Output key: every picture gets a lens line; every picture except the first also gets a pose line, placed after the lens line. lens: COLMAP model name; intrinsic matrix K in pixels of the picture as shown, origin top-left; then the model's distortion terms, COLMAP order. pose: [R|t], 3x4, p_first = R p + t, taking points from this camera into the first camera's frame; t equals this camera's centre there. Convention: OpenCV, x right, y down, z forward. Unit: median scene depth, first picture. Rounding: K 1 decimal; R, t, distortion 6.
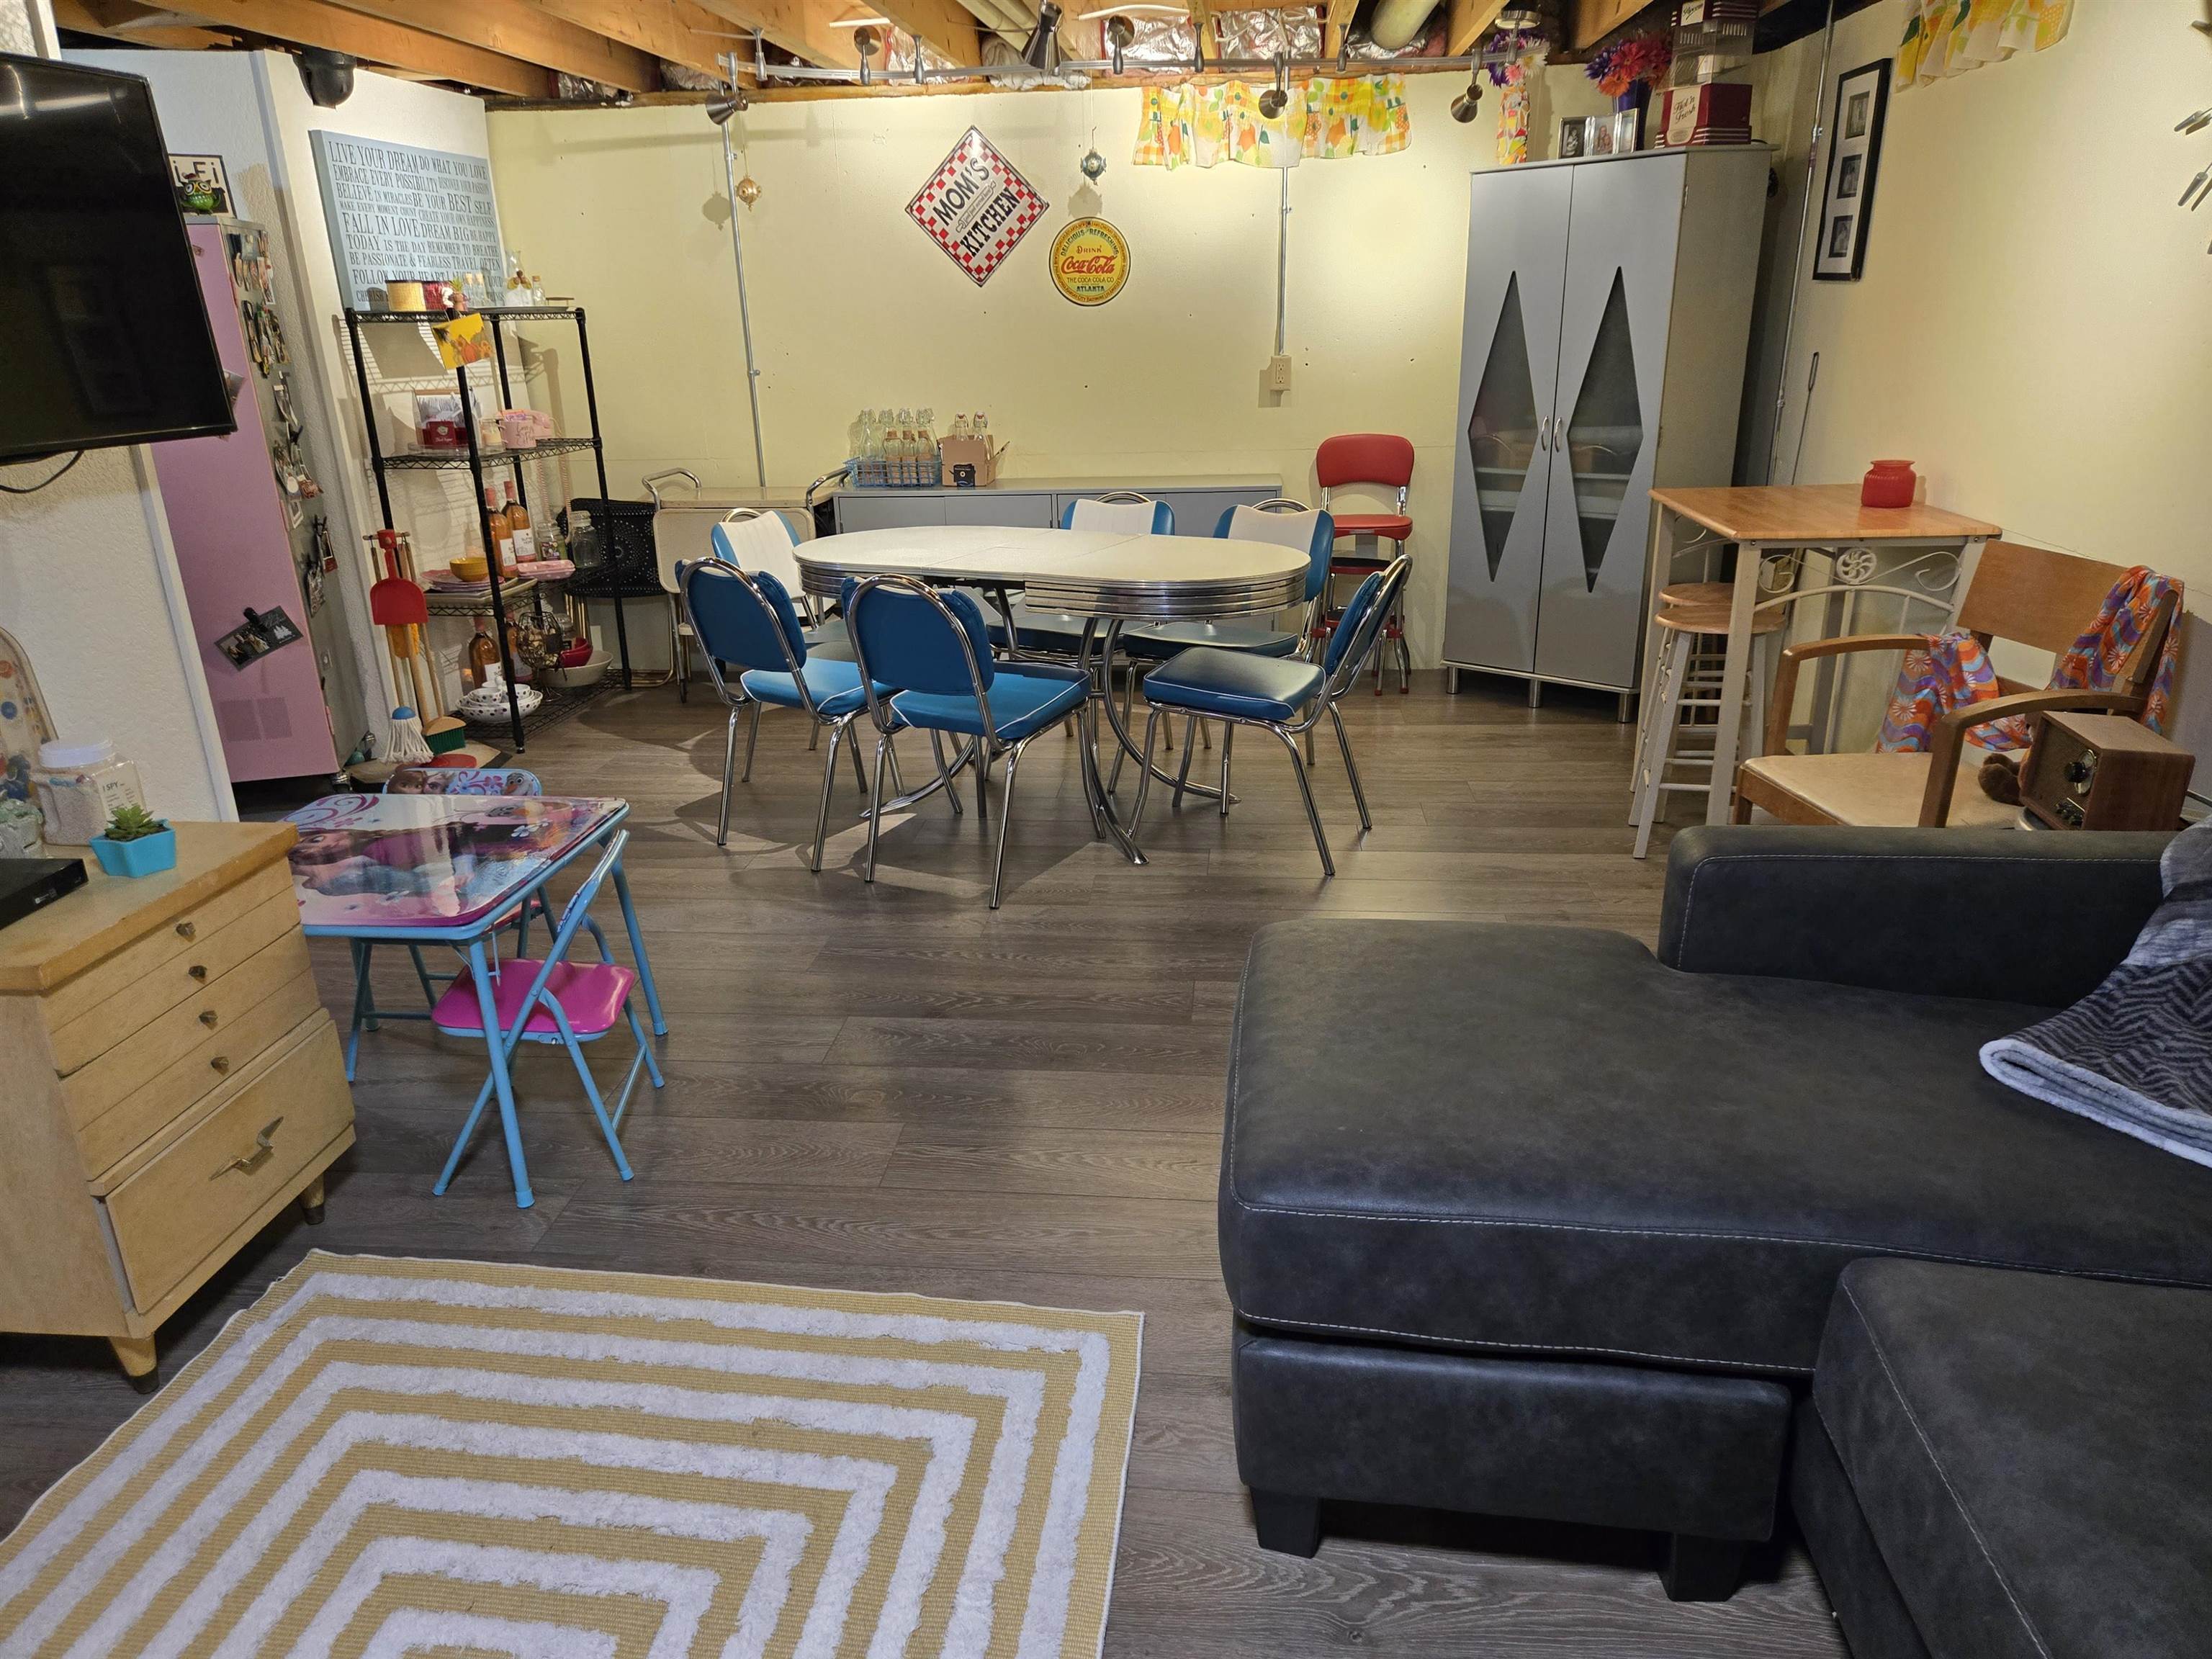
lens RADIAL K [[1461.5, 0, 1097.2], [0, 1461.5, 850.4], [0, 0, 1]] dist [0.072200, -0.057212]
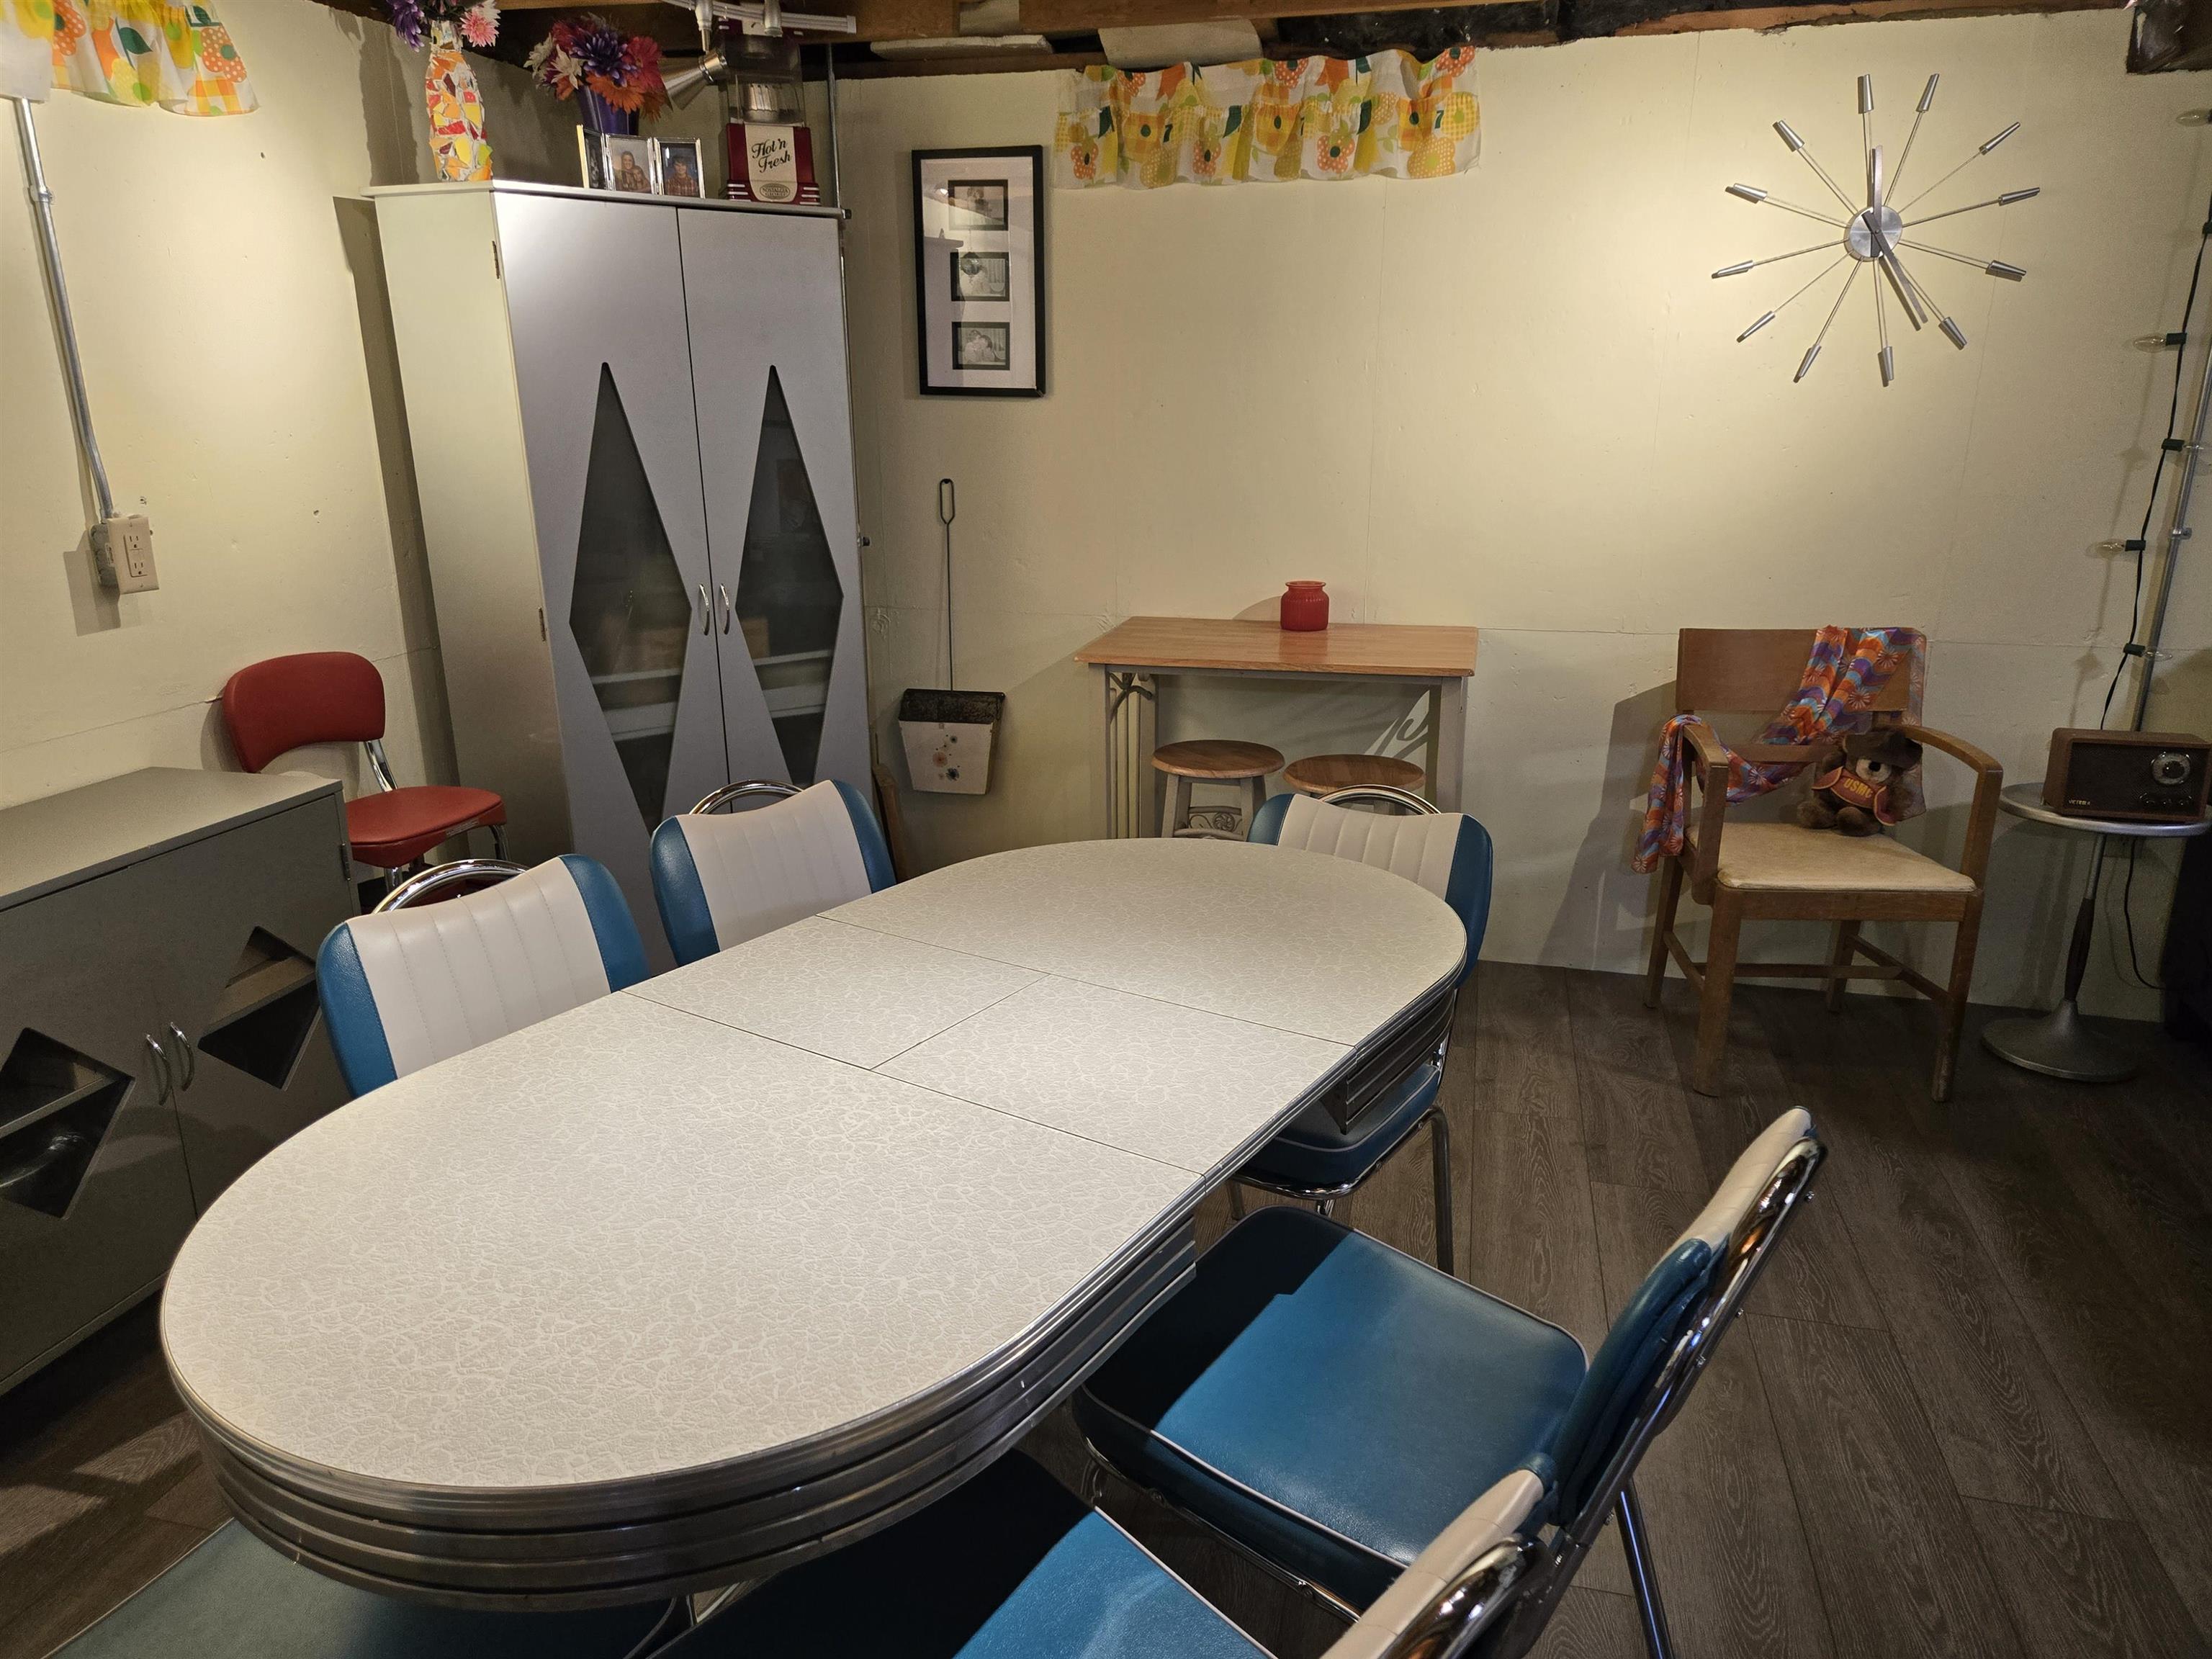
lens RADIAL K [[1461.5, 0, 1097.2], [0, 1461.5, 850.4], [0, 0, 1]] dist [0.072200, -0.057212]
pose [[0.166998, -0.259243, 0.951265, -0.323359], [0.346608, 0.918667, 0.189511, -0.254529], [-0.923025, 0.298068, 0.243271, 0.733931]]
